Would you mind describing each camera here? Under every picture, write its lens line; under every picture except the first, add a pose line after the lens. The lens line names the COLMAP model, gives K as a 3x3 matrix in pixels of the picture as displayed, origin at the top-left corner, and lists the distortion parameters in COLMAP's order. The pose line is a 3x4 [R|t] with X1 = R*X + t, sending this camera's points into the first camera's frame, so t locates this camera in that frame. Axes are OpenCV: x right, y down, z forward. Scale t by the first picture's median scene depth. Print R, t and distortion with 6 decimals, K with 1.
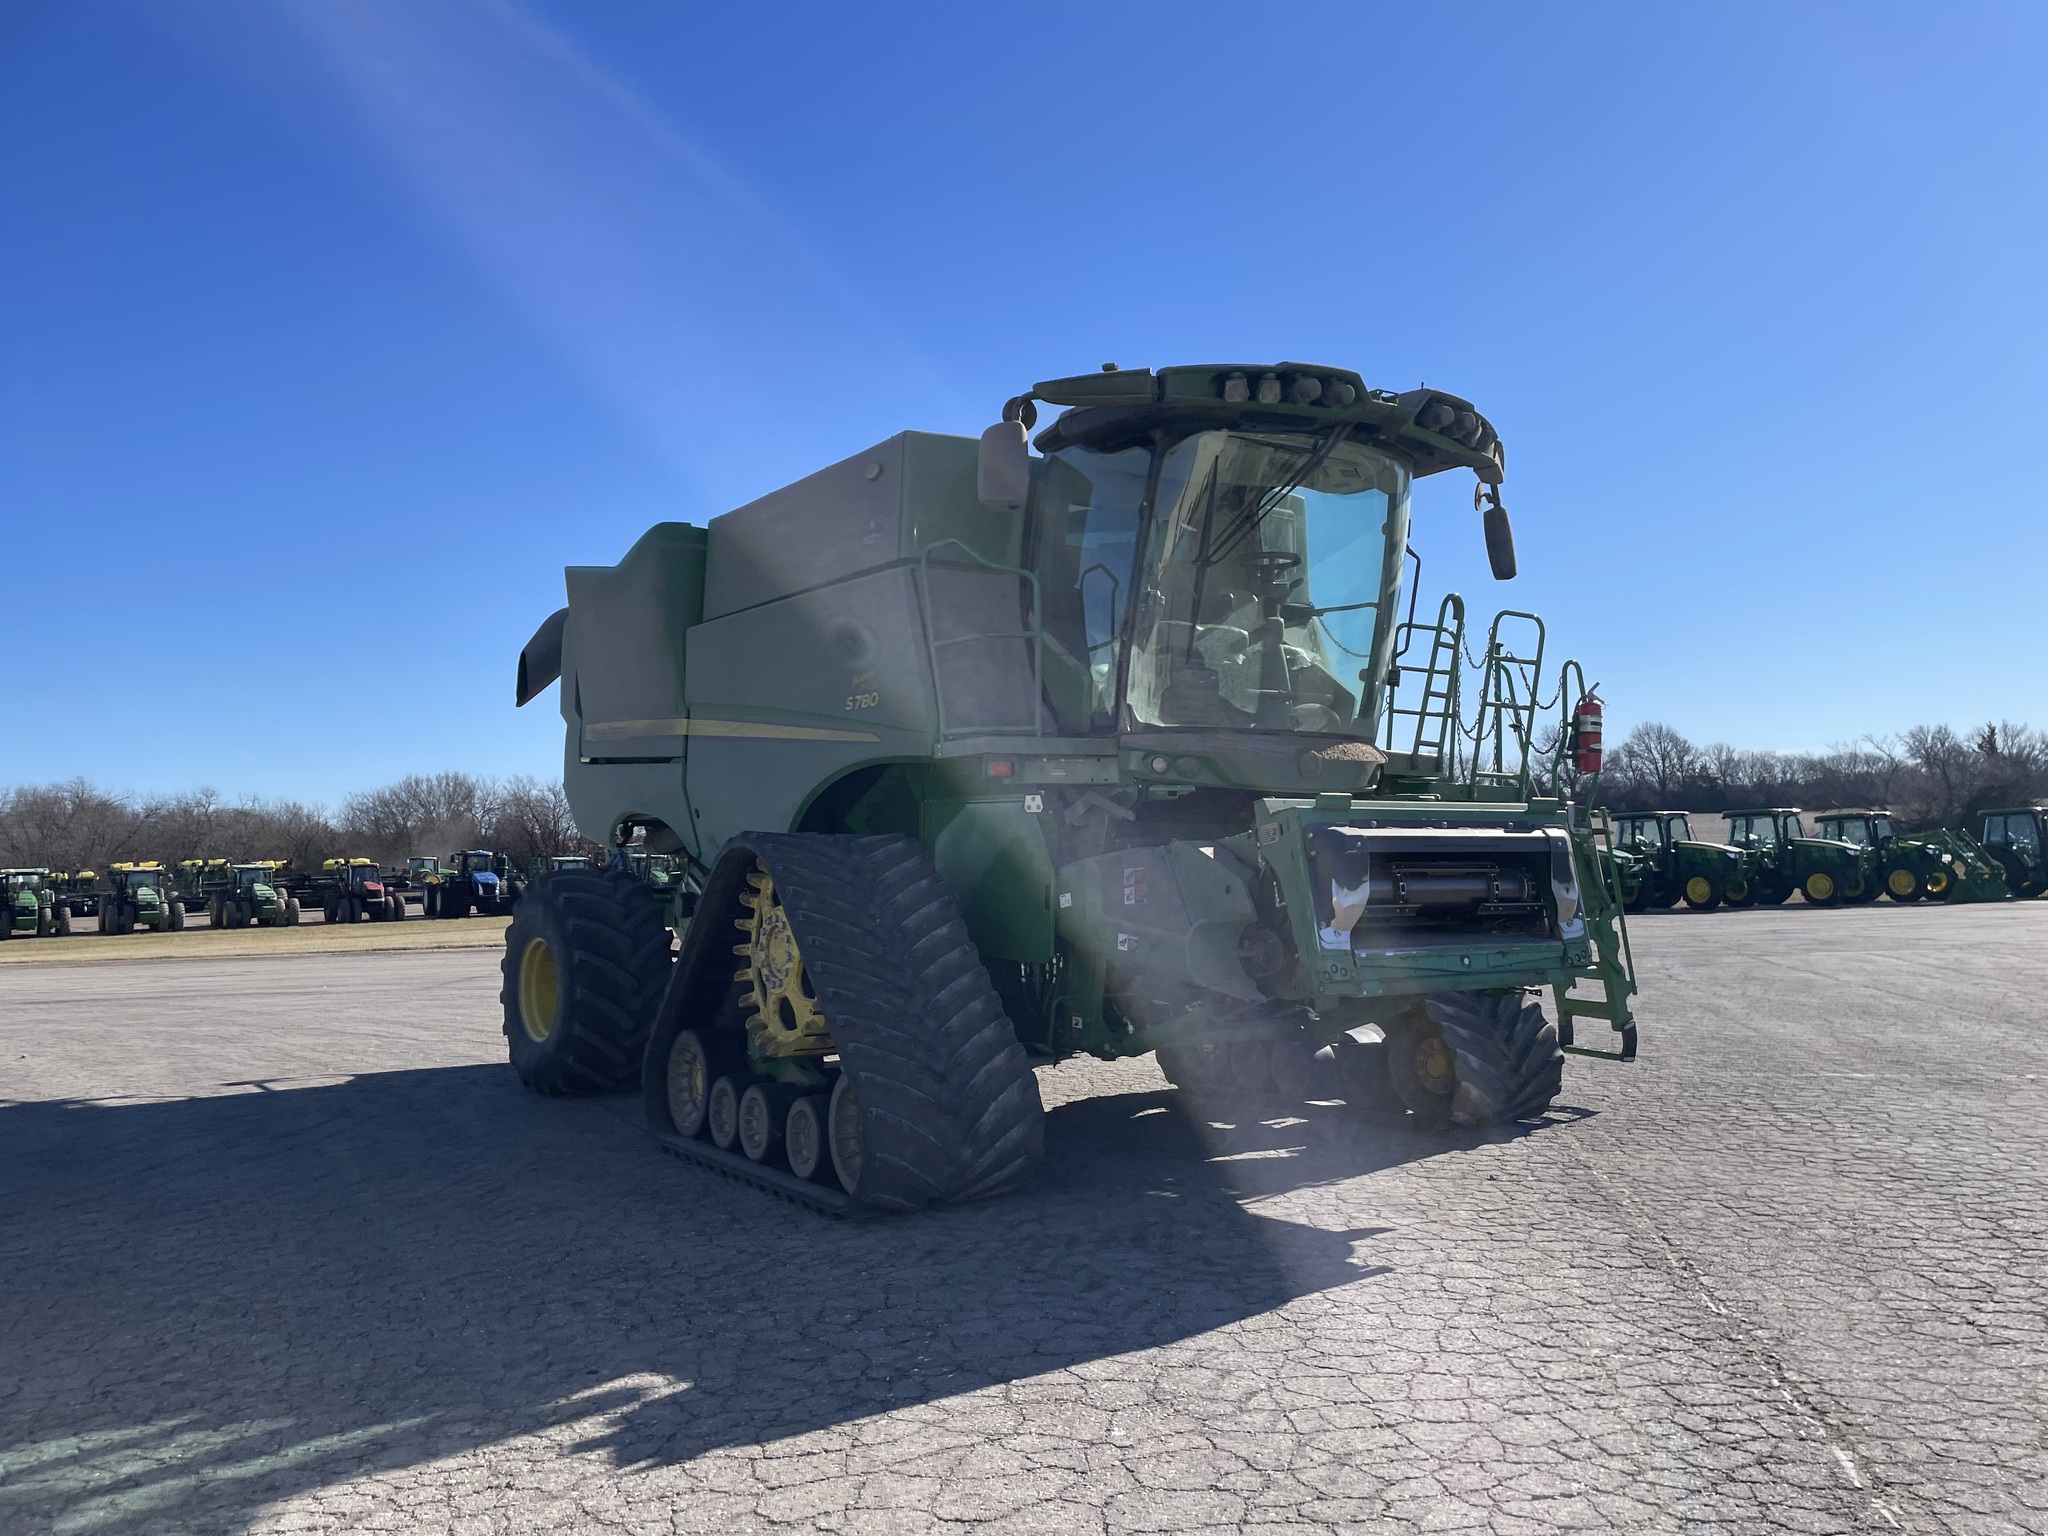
lens RADIAL K [[1554.5, 0, 1062.4], [0, 1554.5, 755.8], [0, 0, 1]] dist [0.070028, -0.086413]
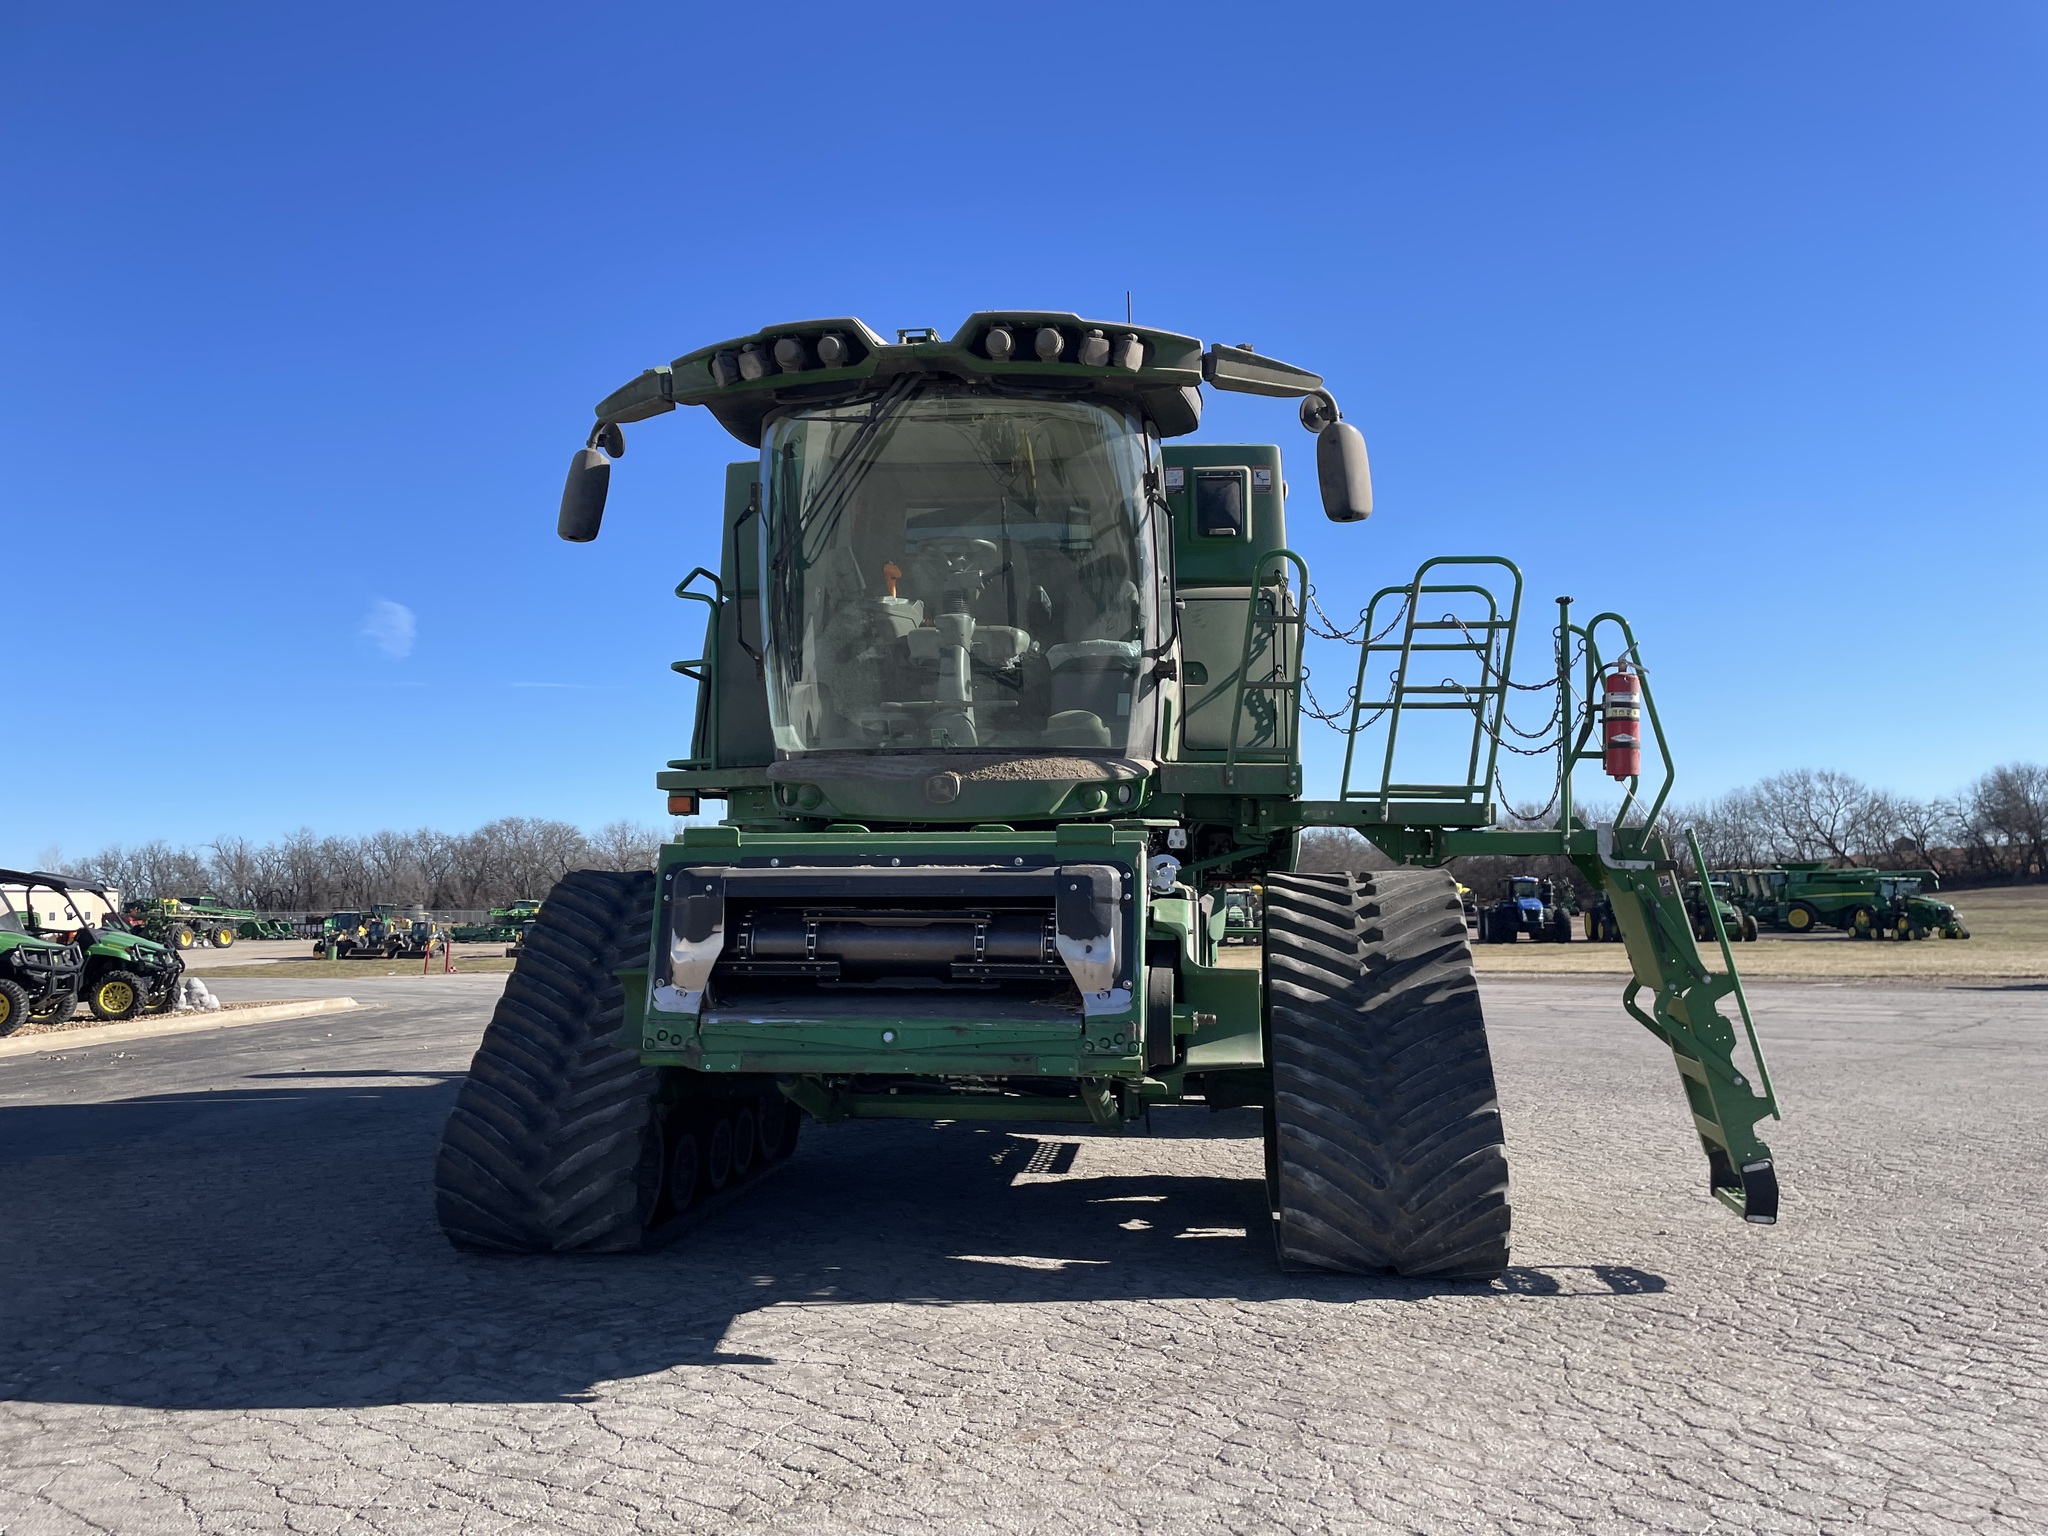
lens RADIAL K [[1554.5, 0, 1023.5], [0, 1554.5, 746.0], [0, 0, 1]] dist [0.070028, -0.086413]
pose [[0.755516, -0.051548, -0.653100, 0.773439], [0.037103, 0.998666, -0.035901, 0.015276], [0.654079, 0.002892, 0.756421, 0.423071]]
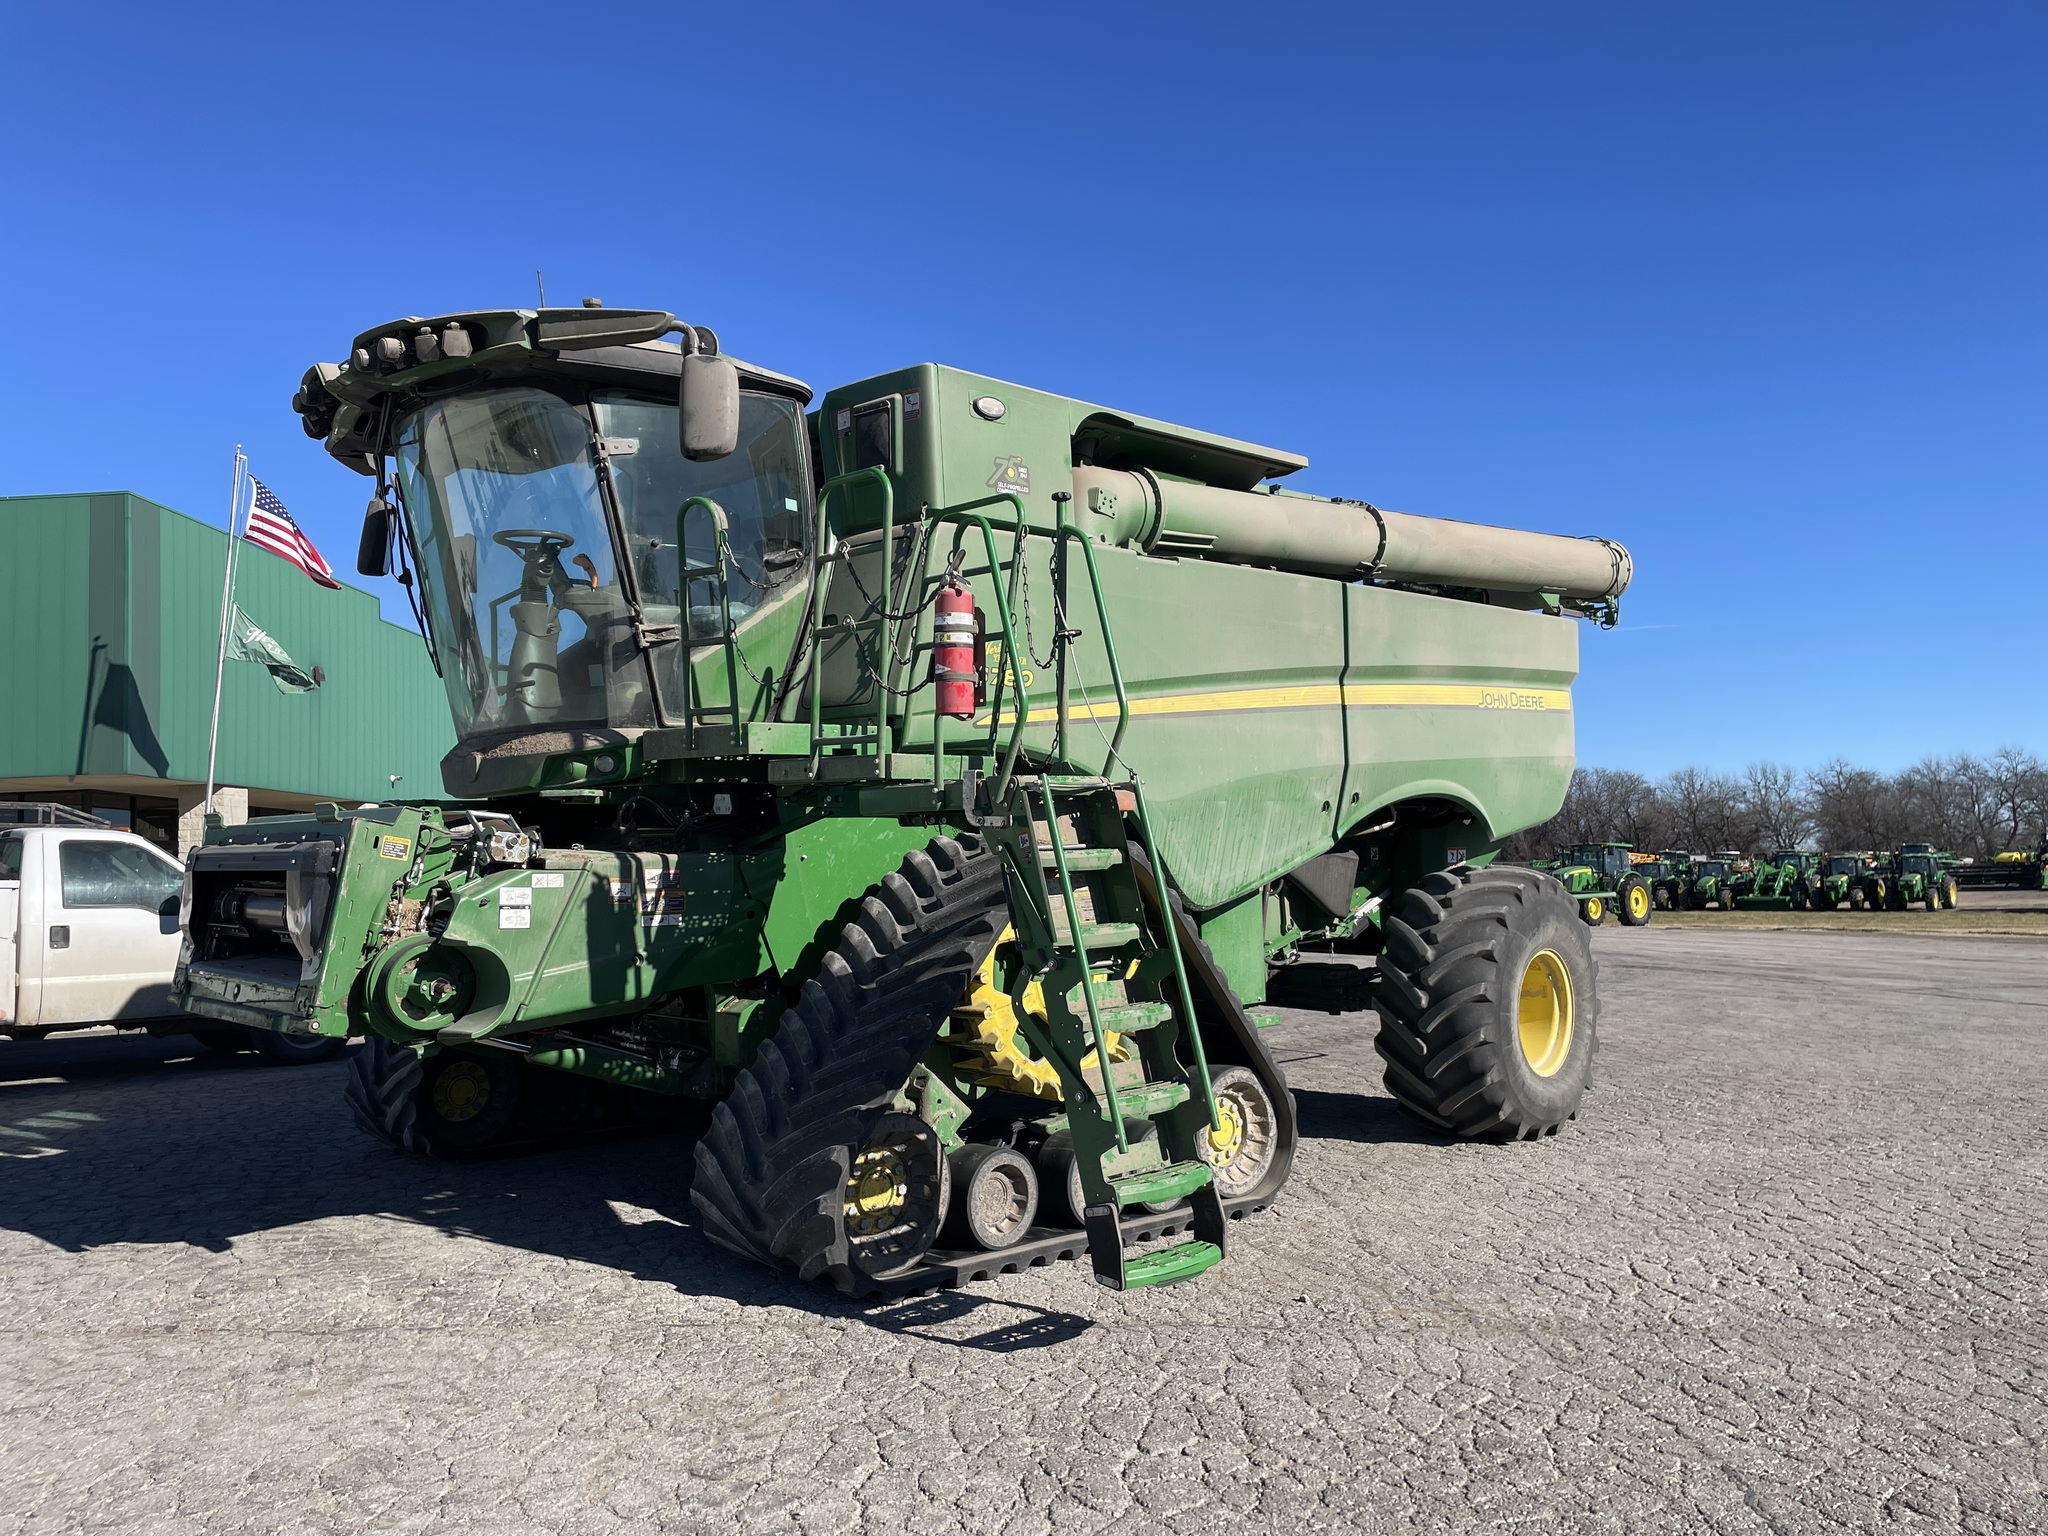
lens RADIAL K [[1554.5, 0, 1036.5], [0, 1554.5, 738.3], [0, 0, 1]] dist [0.070028, -0.086413]
pose [[0.163977, -0.063306, -0.984431, 1.159316], [0.078423, 0.995617, -0.050962, 0.063093], [0.983342, -0.068846, 0.168222, 1.217681]]
